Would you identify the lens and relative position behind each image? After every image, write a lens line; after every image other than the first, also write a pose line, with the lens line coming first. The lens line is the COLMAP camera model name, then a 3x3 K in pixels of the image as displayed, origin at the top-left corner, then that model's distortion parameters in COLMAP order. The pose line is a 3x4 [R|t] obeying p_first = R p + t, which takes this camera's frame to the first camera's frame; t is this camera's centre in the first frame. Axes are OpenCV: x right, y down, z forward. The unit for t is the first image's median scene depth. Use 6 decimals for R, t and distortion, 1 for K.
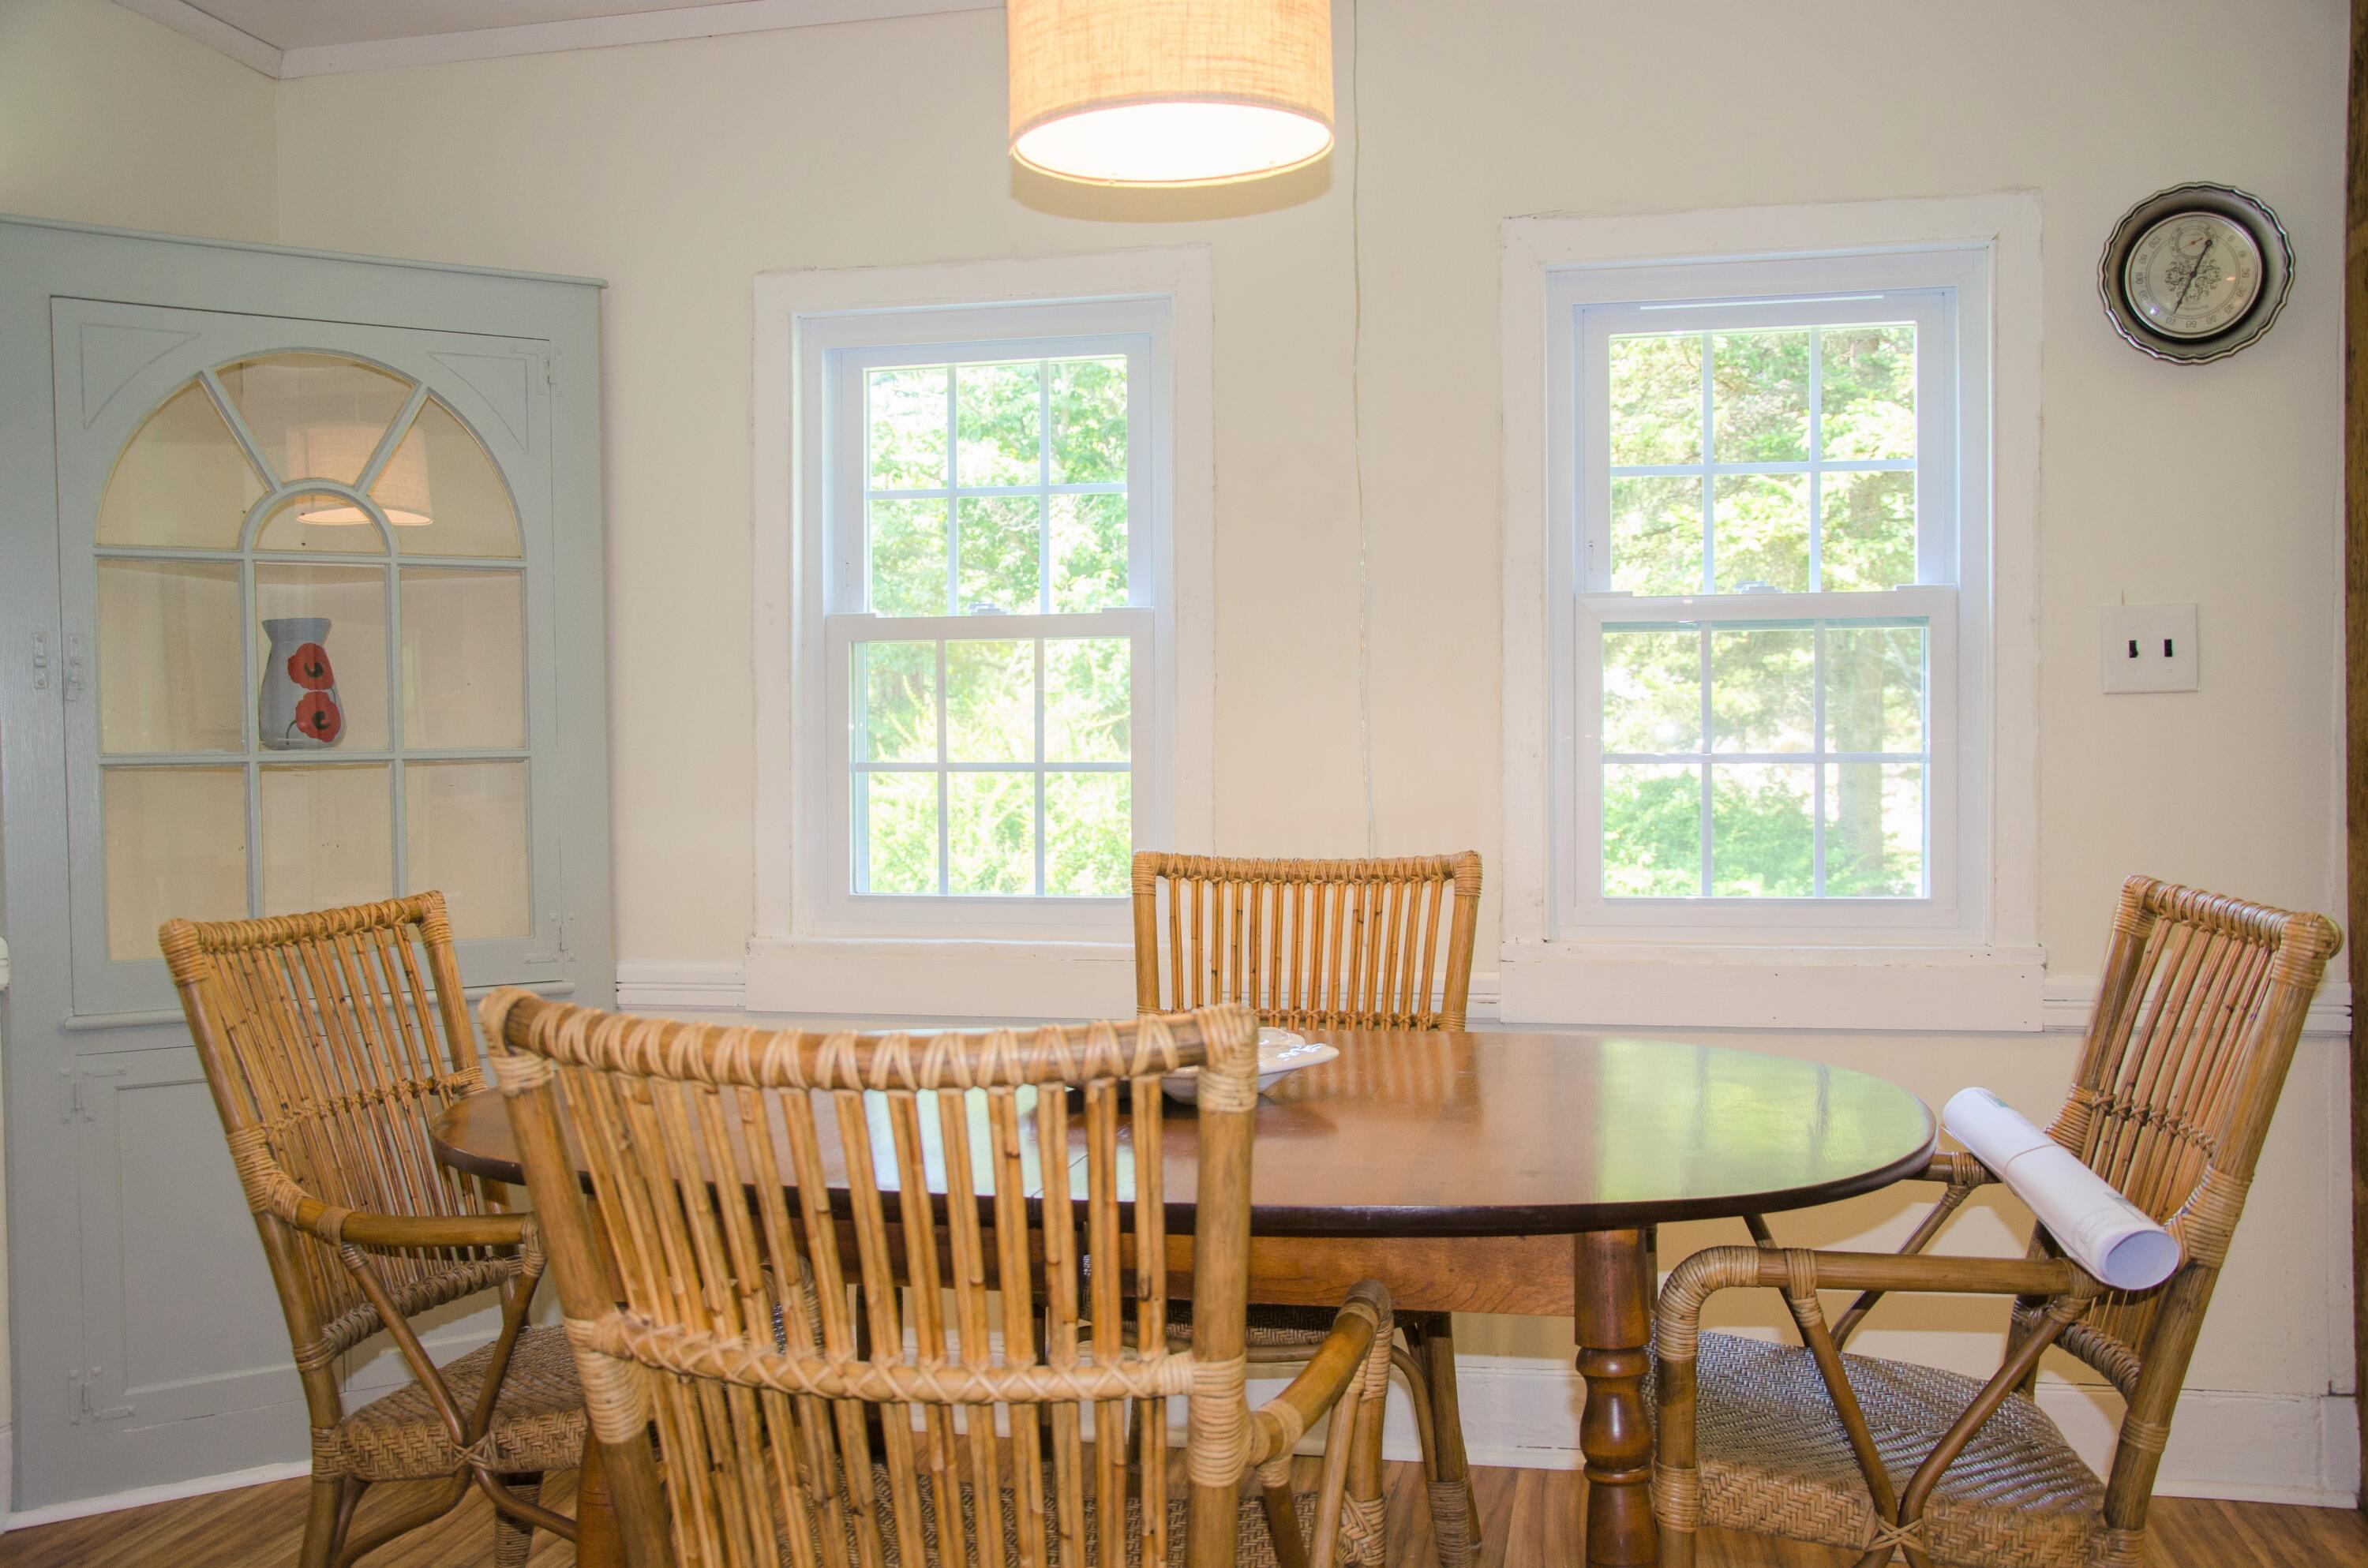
lens RADIAL K [[2231.4, 0, 1175.7], [0, 2231.4, 779.7], [0, 0, 1]] dist [-0.104209, 0.000000]
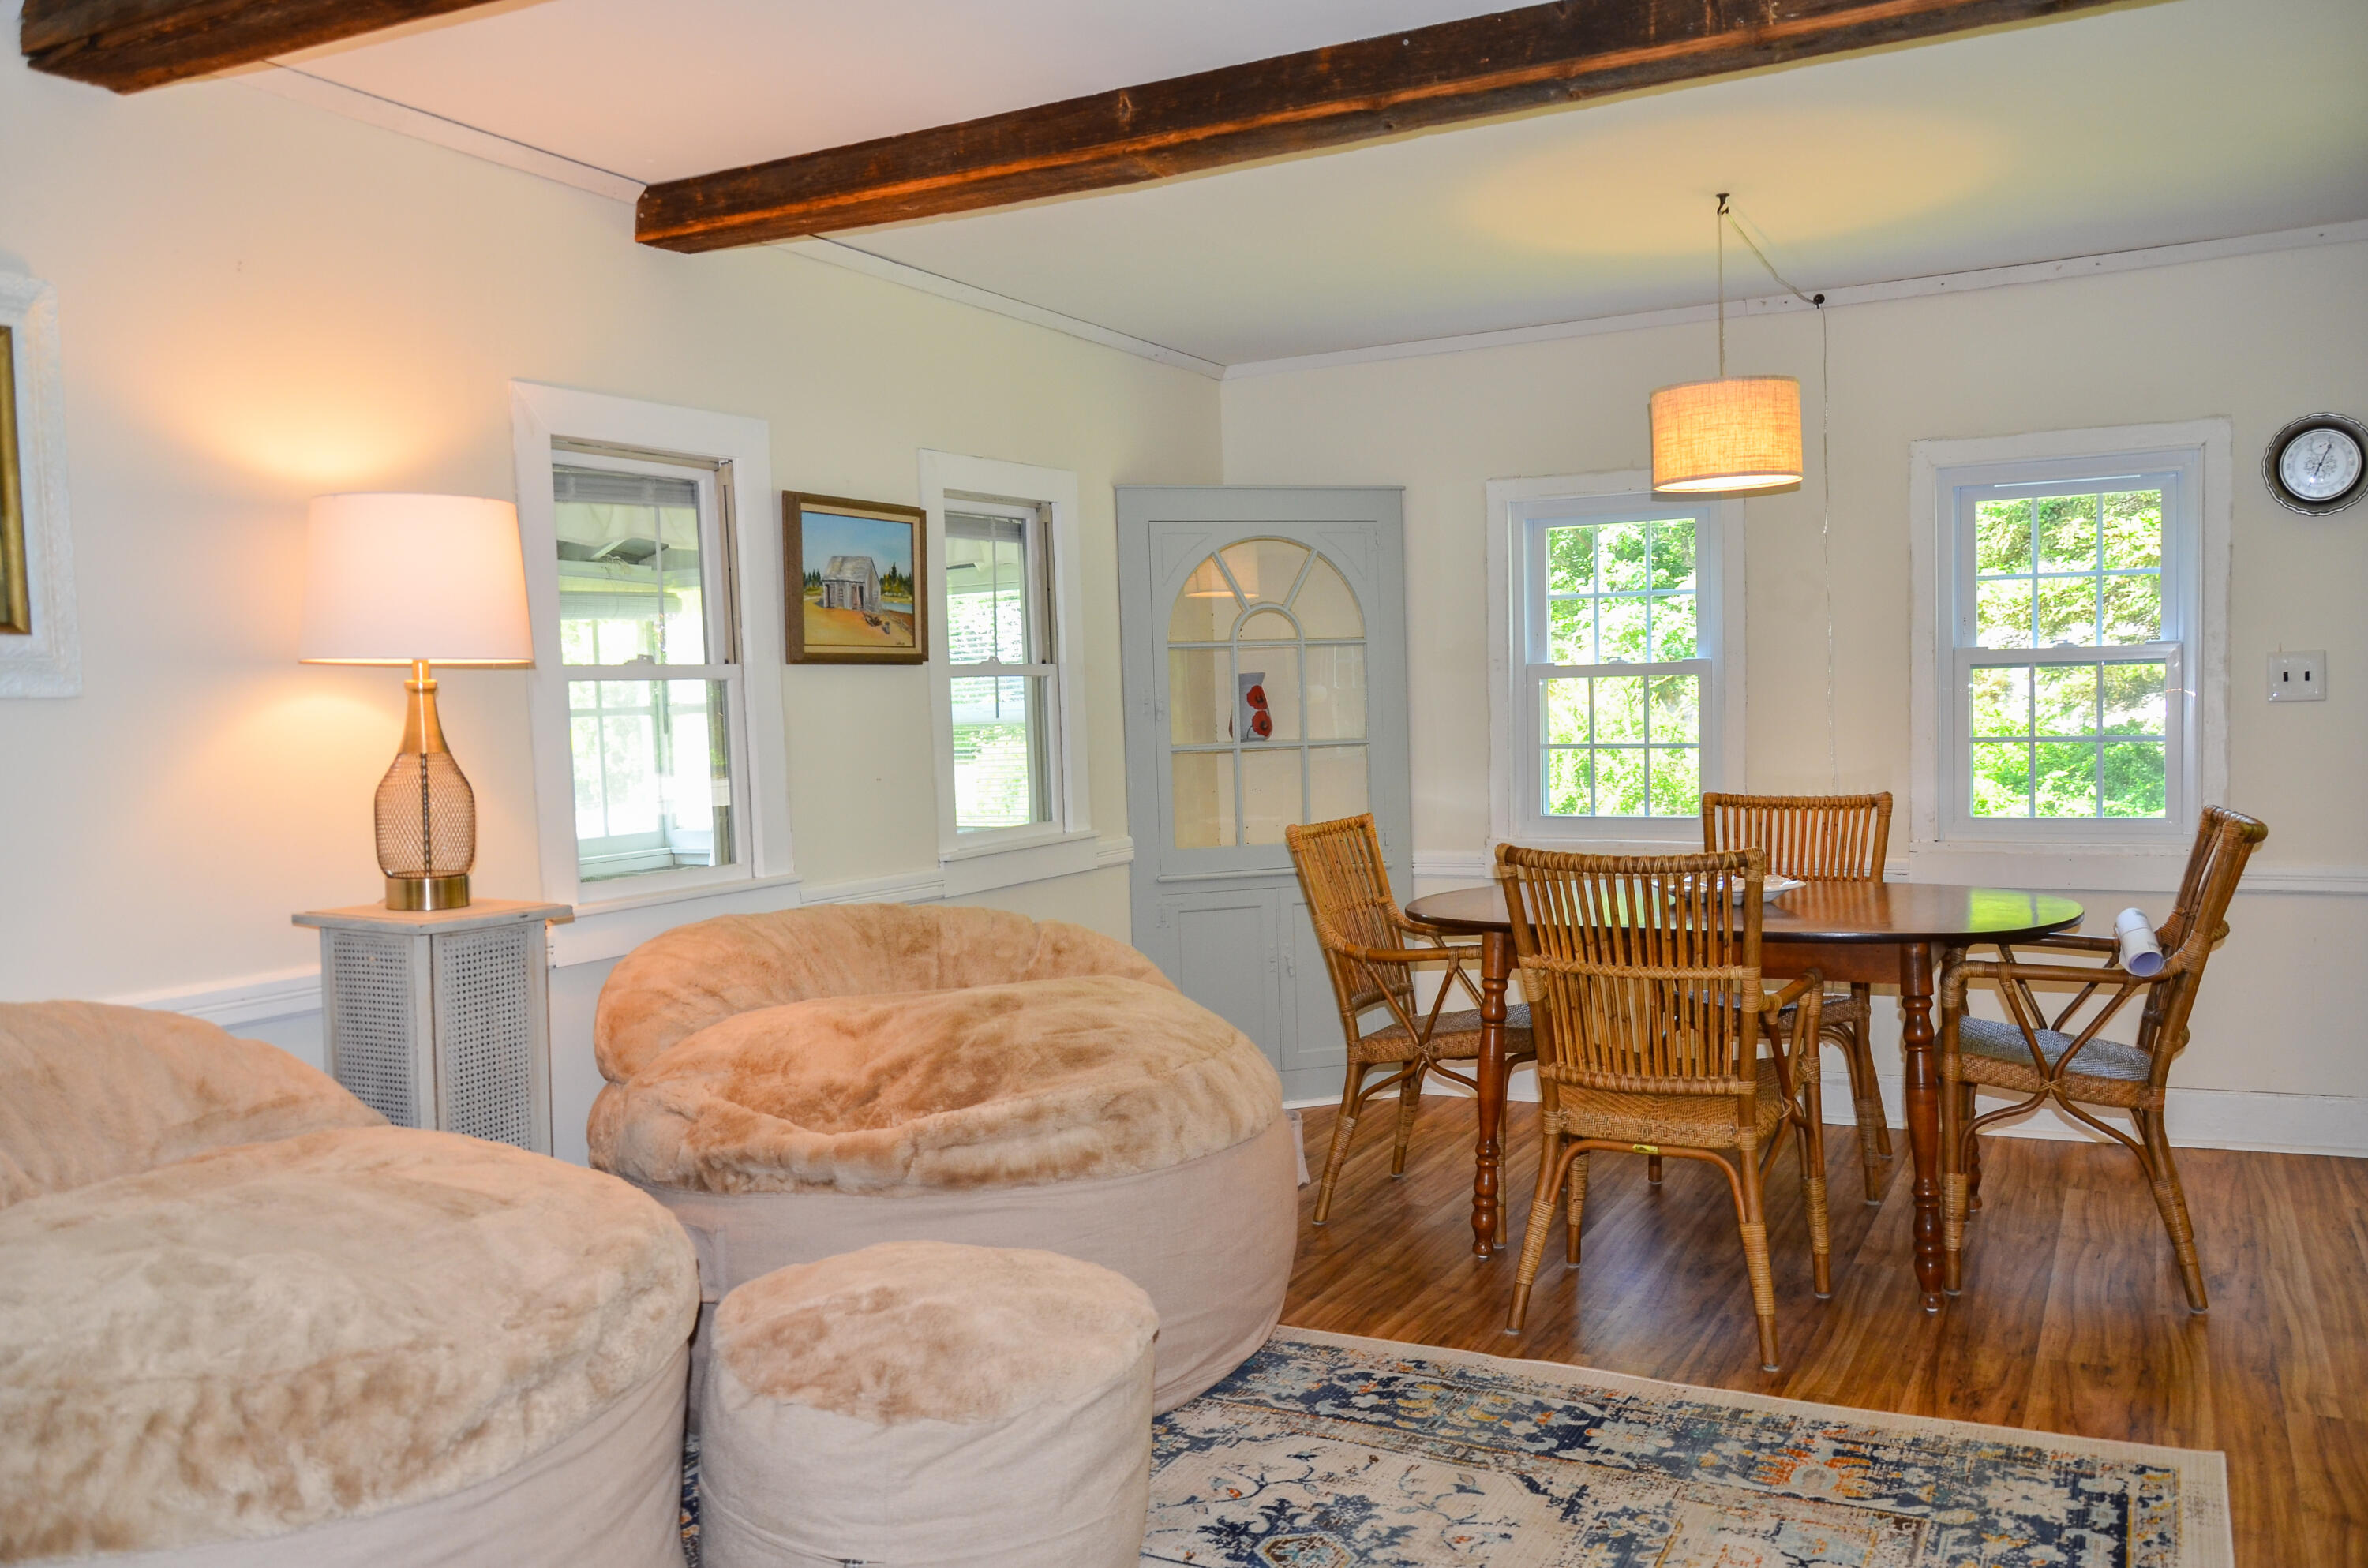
lens RADIAL K [[1804.8, 0, 1193.2], [0, 1804.8, 803.8], [0, 0, 1]] dist [-0.044262, 0.010501]
pose [[0.961666, -0.001744, -0.274219, -0.016416], [0.013320, 0.999097, 0.040357, -0.026849], [0.273901, -0.042462, 0.960820, -0.623618]]
